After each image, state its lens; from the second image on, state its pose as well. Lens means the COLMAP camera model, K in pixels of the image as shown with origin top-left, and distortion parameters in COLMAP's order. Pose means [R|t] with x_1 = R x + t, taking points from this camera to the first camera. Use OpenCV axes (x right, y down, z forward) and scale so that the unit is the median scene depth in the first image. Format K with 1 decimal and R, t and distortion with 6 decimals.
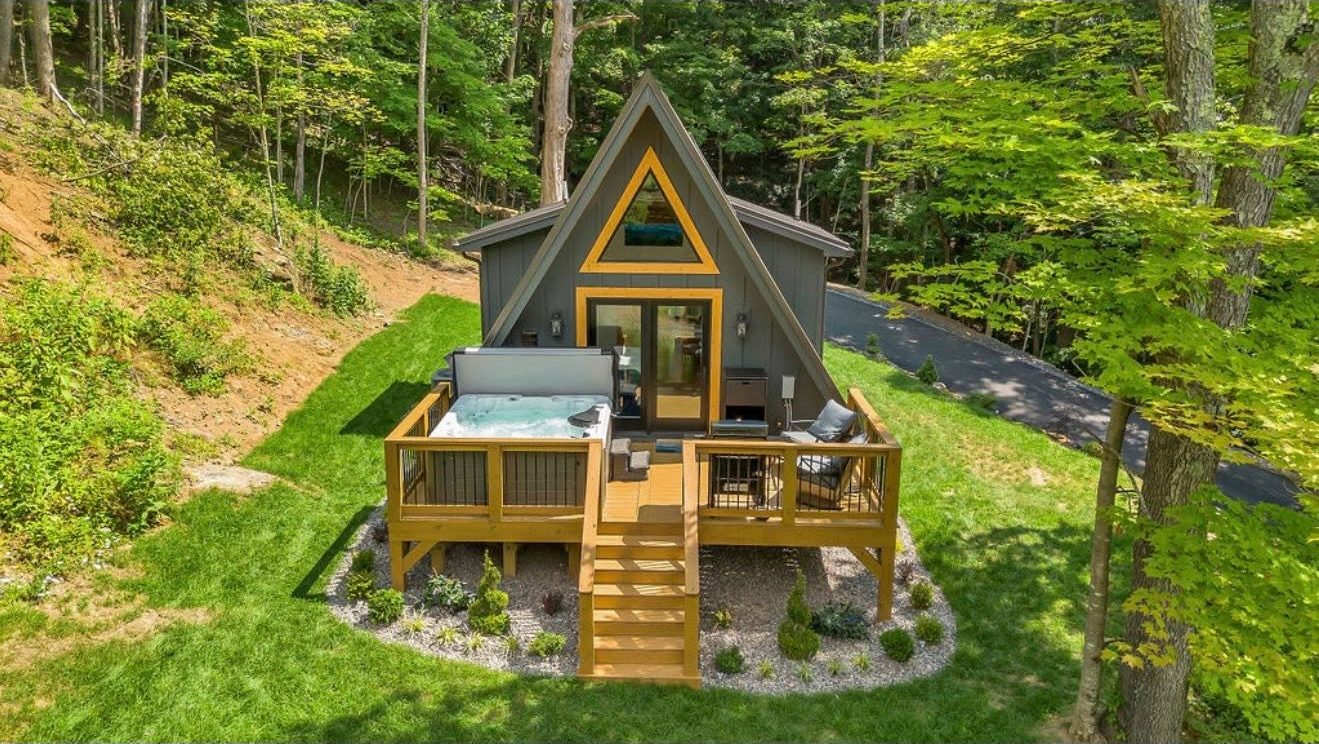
lens RADIAL K [[967.7, 0, 640.6], [0, 967.7, 372.3], [0, 0, 1]] dist [0.032453, -0.000543]
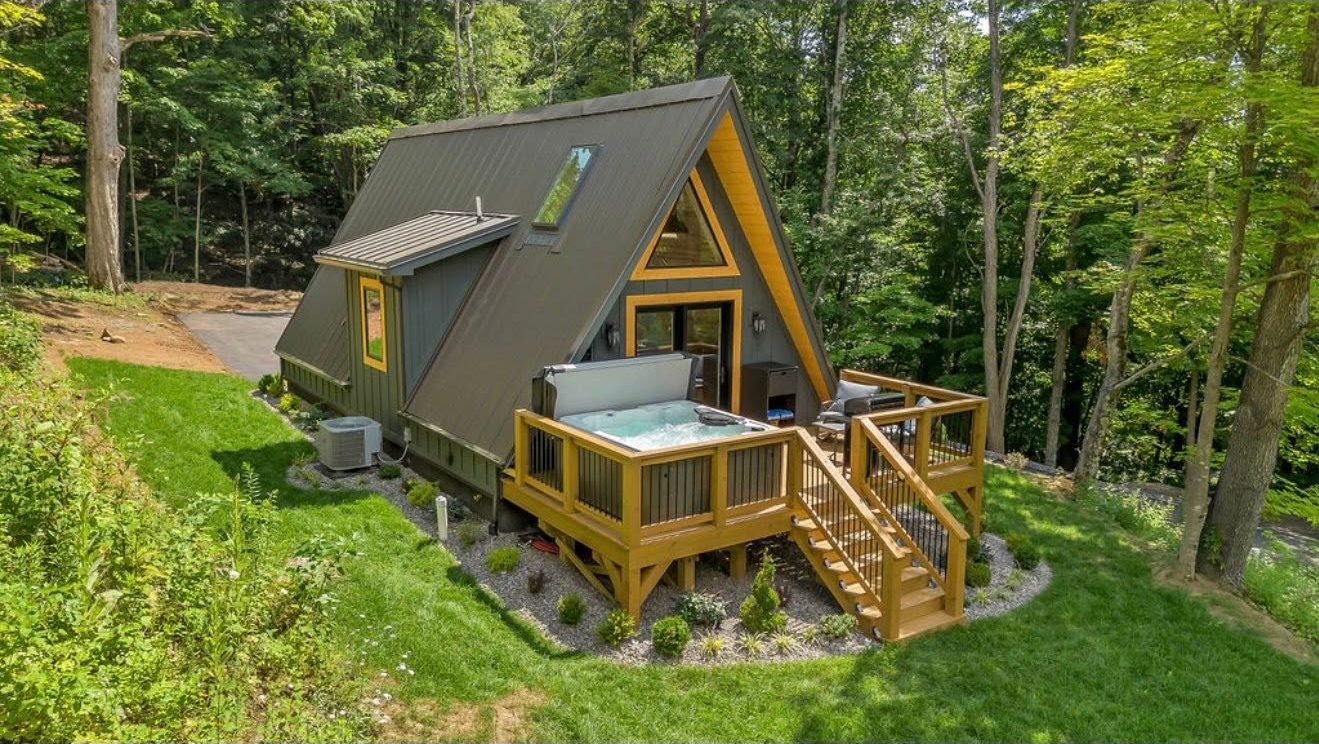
lens RADIAL K [[967.7, 0, 640.6], [0, 967.7, 372.3], [0, 0, 1]] dist [0.032453, -0.000543]
pose [[0.809503, -0.099448, 0.578632, -0.635373], [0.130117, 0.991430, -0.011638, 0.001920], [-0.572516, 0.084711, 0.815506, 0.203380]]
